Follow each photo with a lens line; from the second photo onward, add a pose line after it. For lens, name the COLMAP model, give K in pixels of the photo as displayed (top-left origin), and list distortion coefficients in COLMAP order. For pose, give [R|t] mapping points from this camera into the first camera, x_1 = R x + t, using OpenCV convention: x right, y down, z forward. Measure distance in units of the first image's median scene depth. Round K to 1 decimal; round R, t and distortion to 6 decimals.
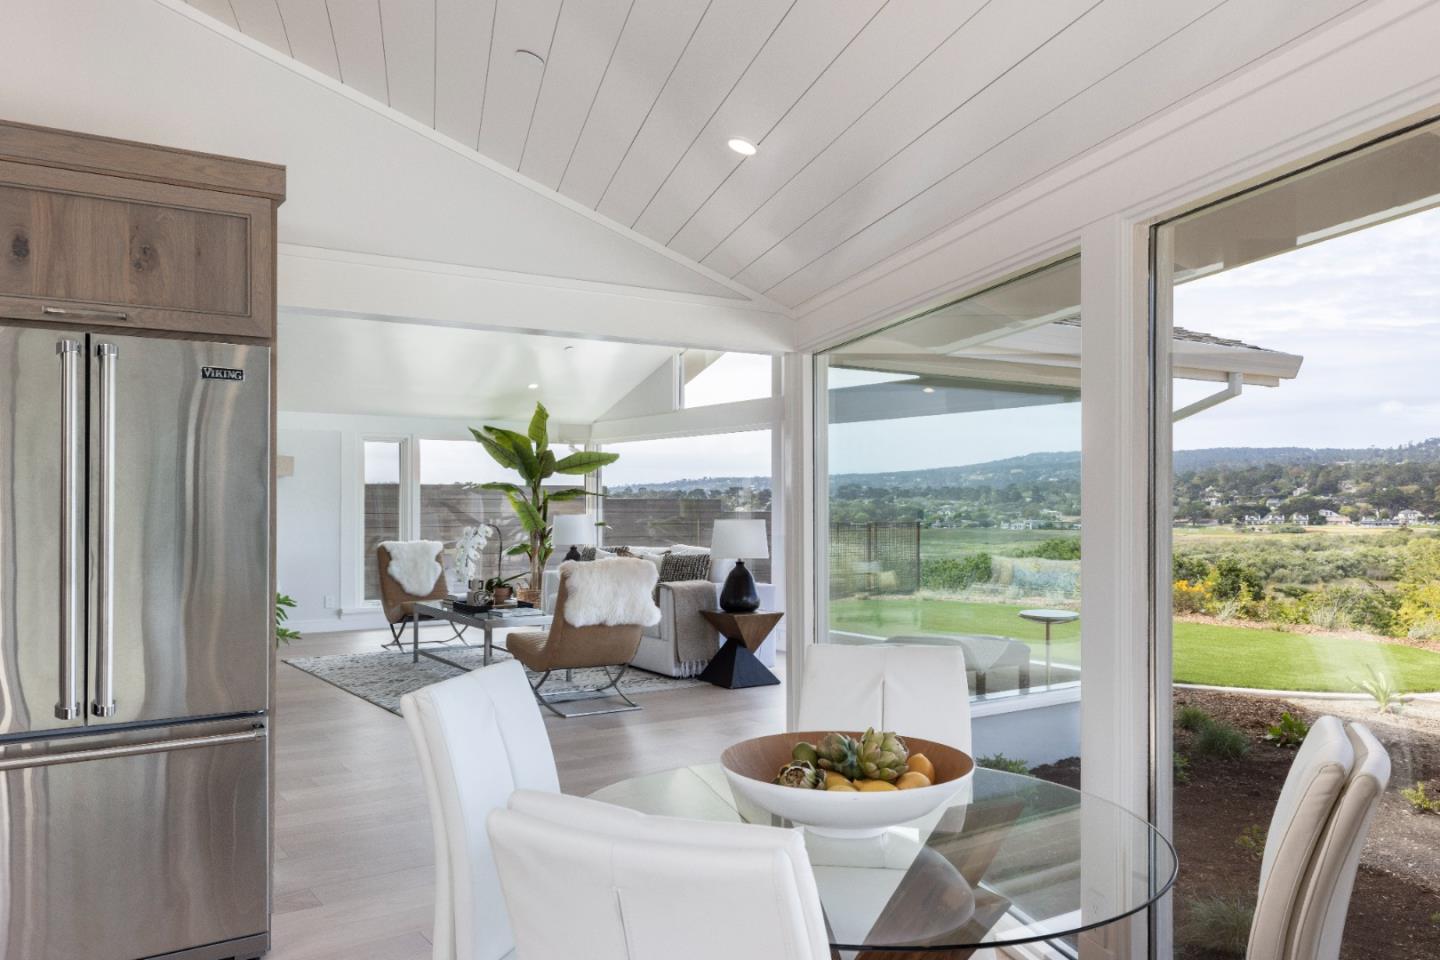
lens RADIAL K [[1104.9, 0, 721.8], [0, 1104.9, 482.4], [0, 0, 1]] dist [0.002527, -0.007421]
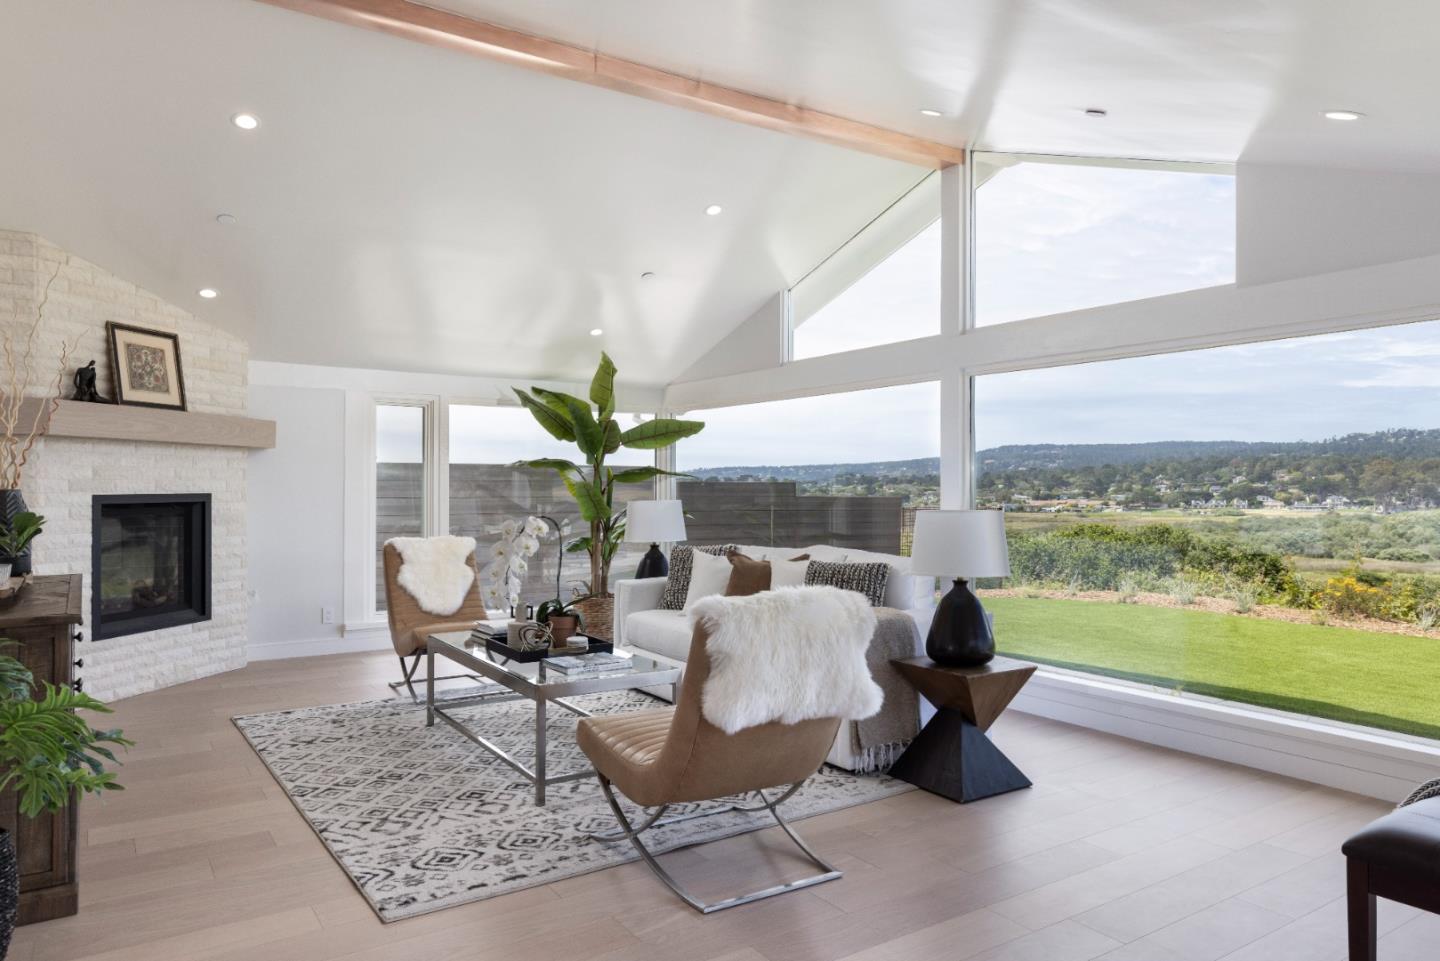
lens RADIAL K [[956.5, 0, 724.0], [0, 956.5, 474.8], [0, 0, 1]] dist [-0.005378, 0.006324]
pose [[0.999953, 0.001245, -0.009612, -0.071606], [-0.001207, 0.999992, 0.003920, 0.008439], [0.009617, -0.003908, 0.999946, 0.320327]]
